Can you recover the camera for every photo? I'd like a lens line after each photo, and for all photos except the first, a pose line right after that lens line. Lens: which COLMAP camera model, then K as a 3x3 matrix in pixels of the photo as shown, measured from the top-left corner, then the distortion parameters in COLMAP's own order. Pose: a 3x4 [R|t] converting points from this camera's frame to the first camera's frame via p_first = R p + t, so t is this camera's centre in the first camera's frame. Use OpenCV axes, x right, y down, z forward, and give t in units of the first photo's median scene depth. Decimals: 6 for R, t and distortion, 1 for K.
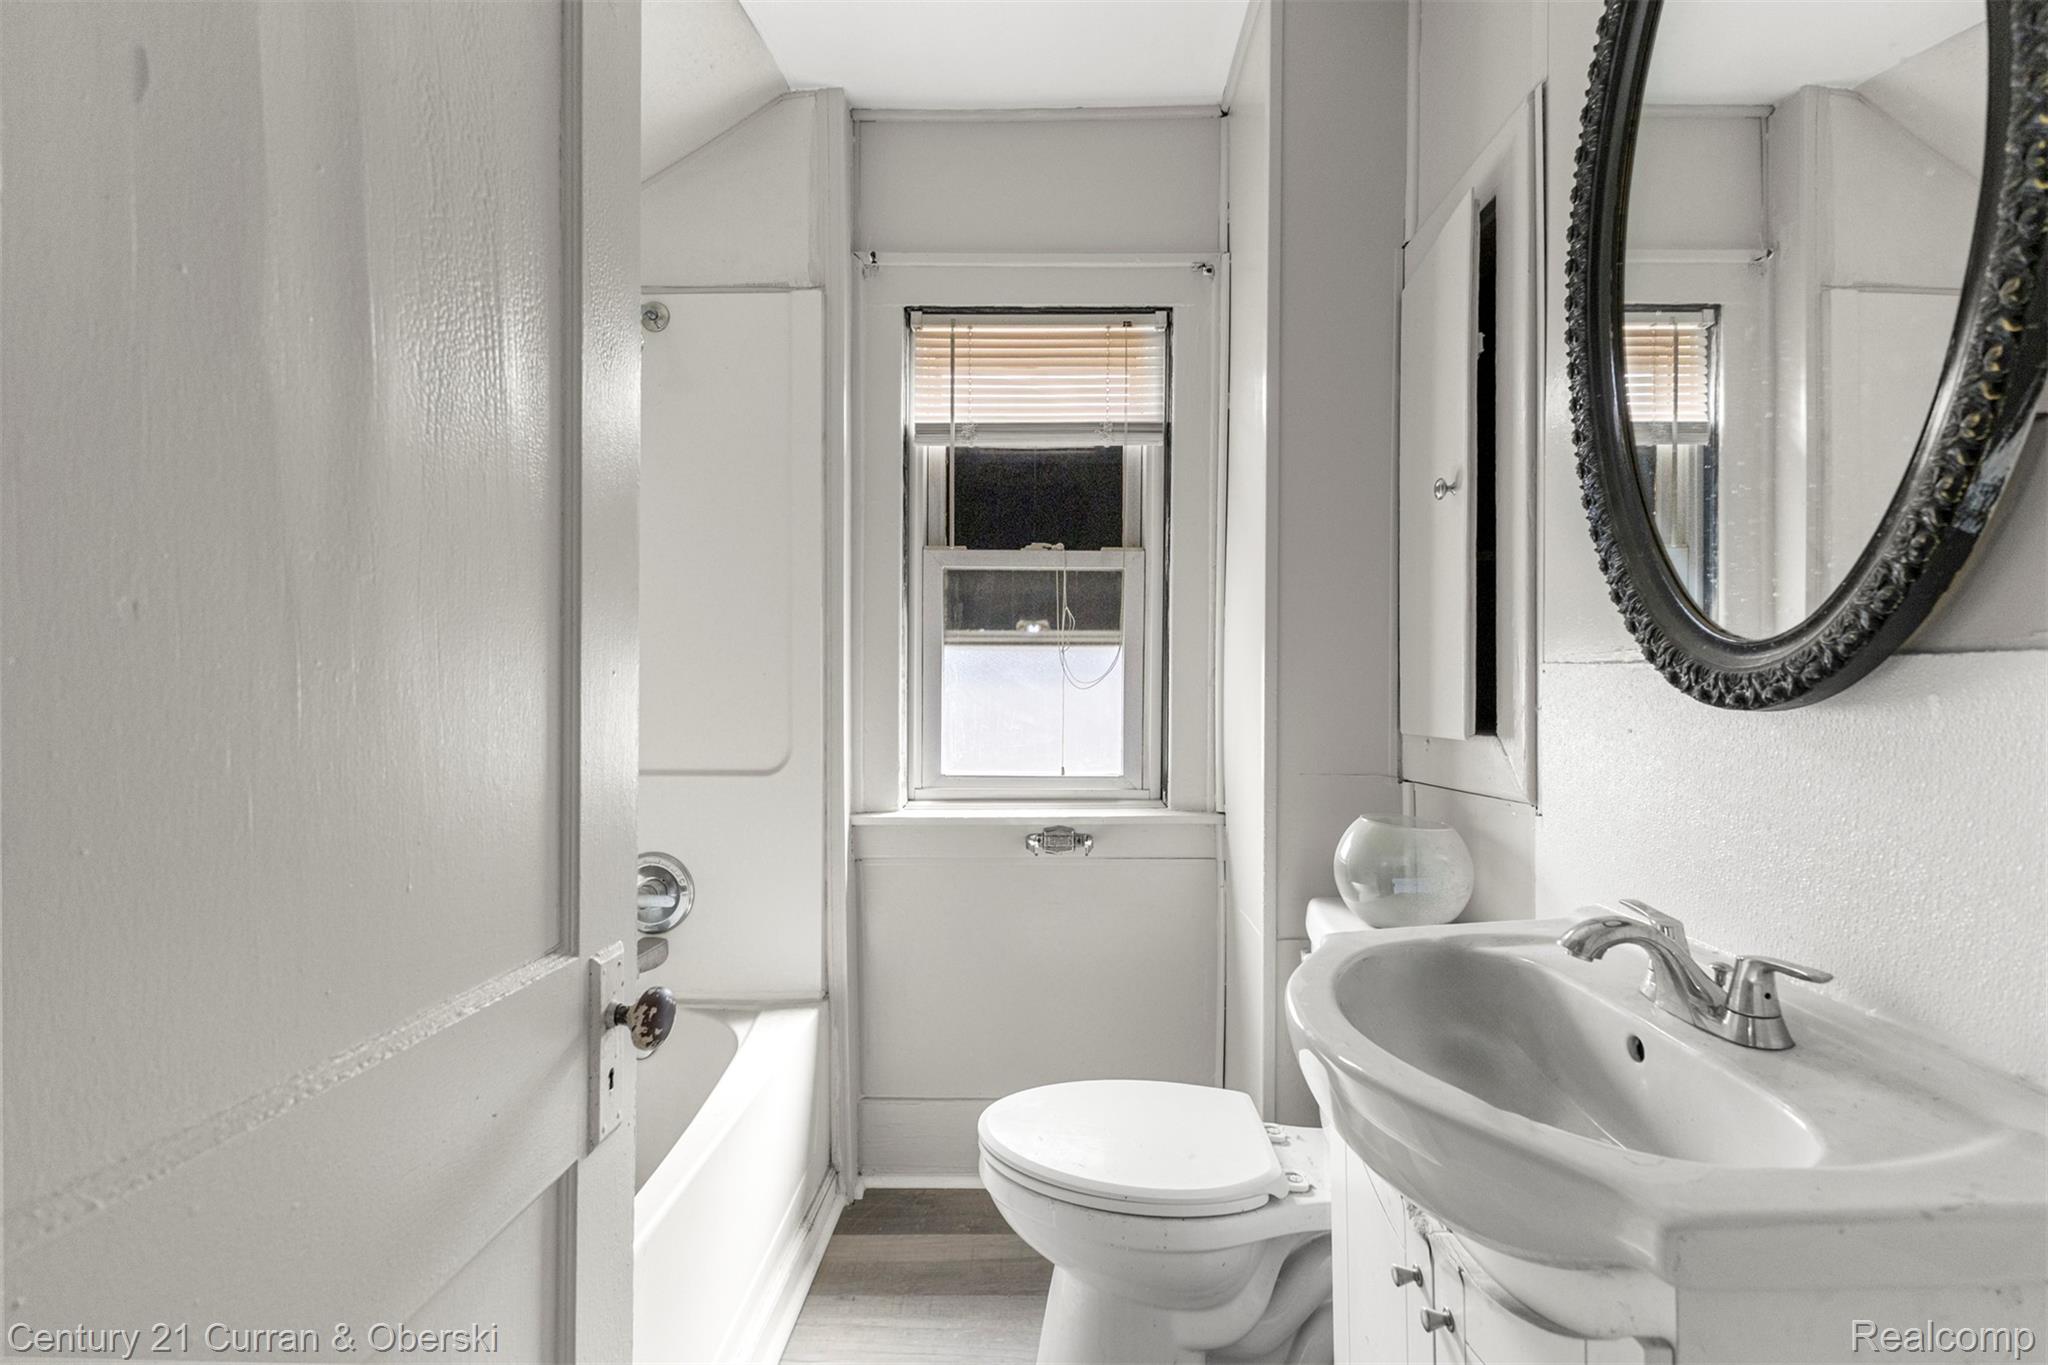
lens RADIAL K [[904.5, 0, 1037.9], [0, 904.5, 679.8], [0, 0, 1]] dist [0.014972, -0.000624]
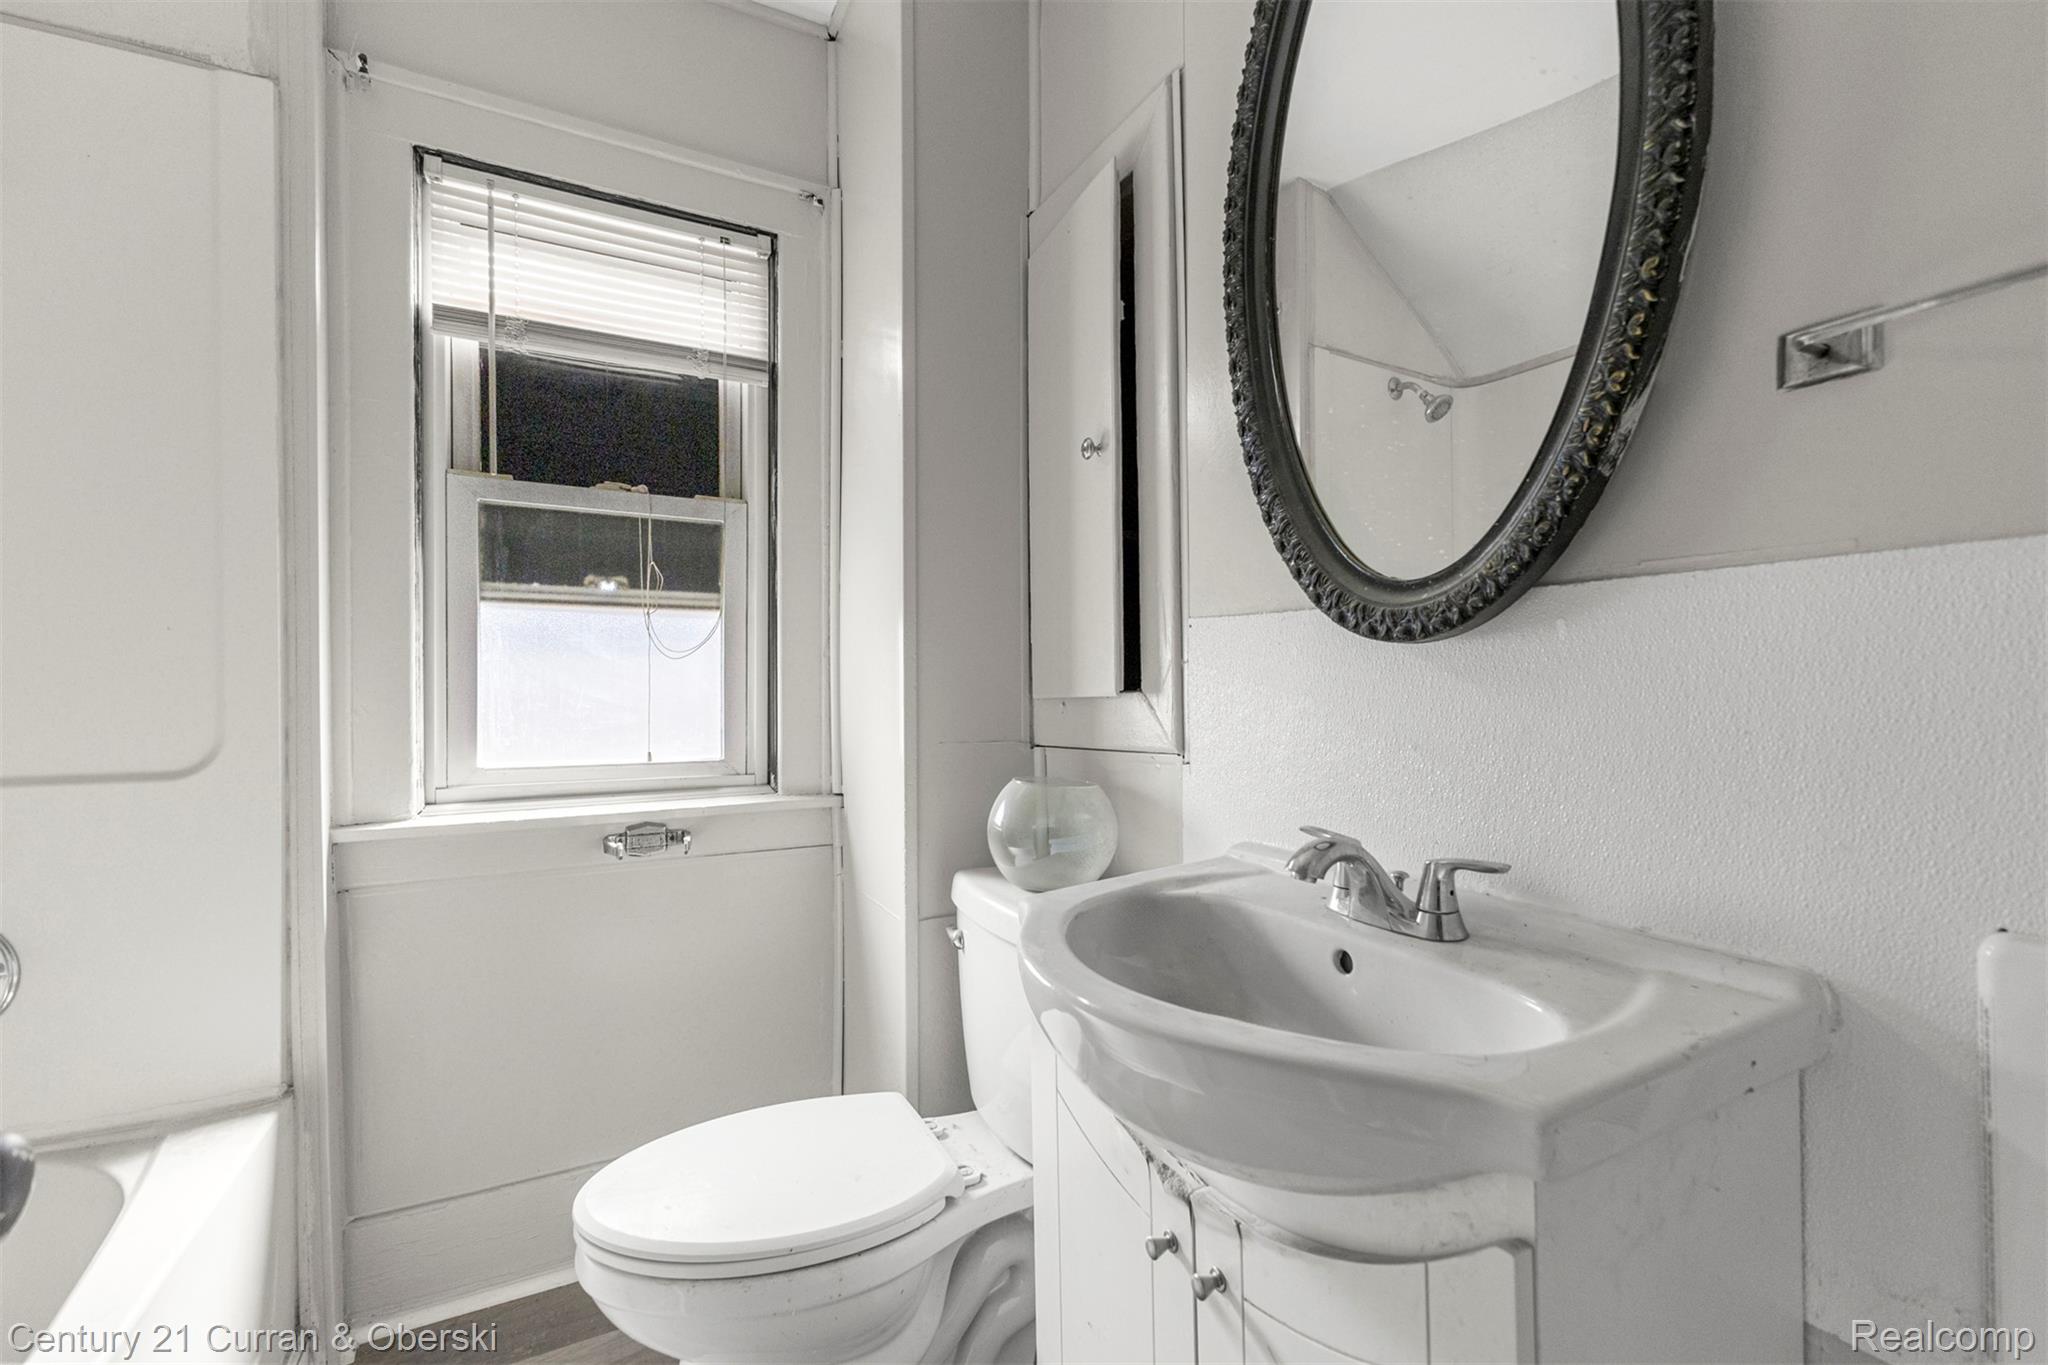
lens RADIAL K [[904.5, 0, 1037.9], [0, 904.5, 679.8], [0, 0, 1]] dist [0.014972, -0.000624]
pose [[0.879678, -0.001752, 0.475566, -0.084952], [0.001651, 0.999998, 0.000629, 0.045983], [-0.475567, 0.000232, 0.879680, 0.145511]]
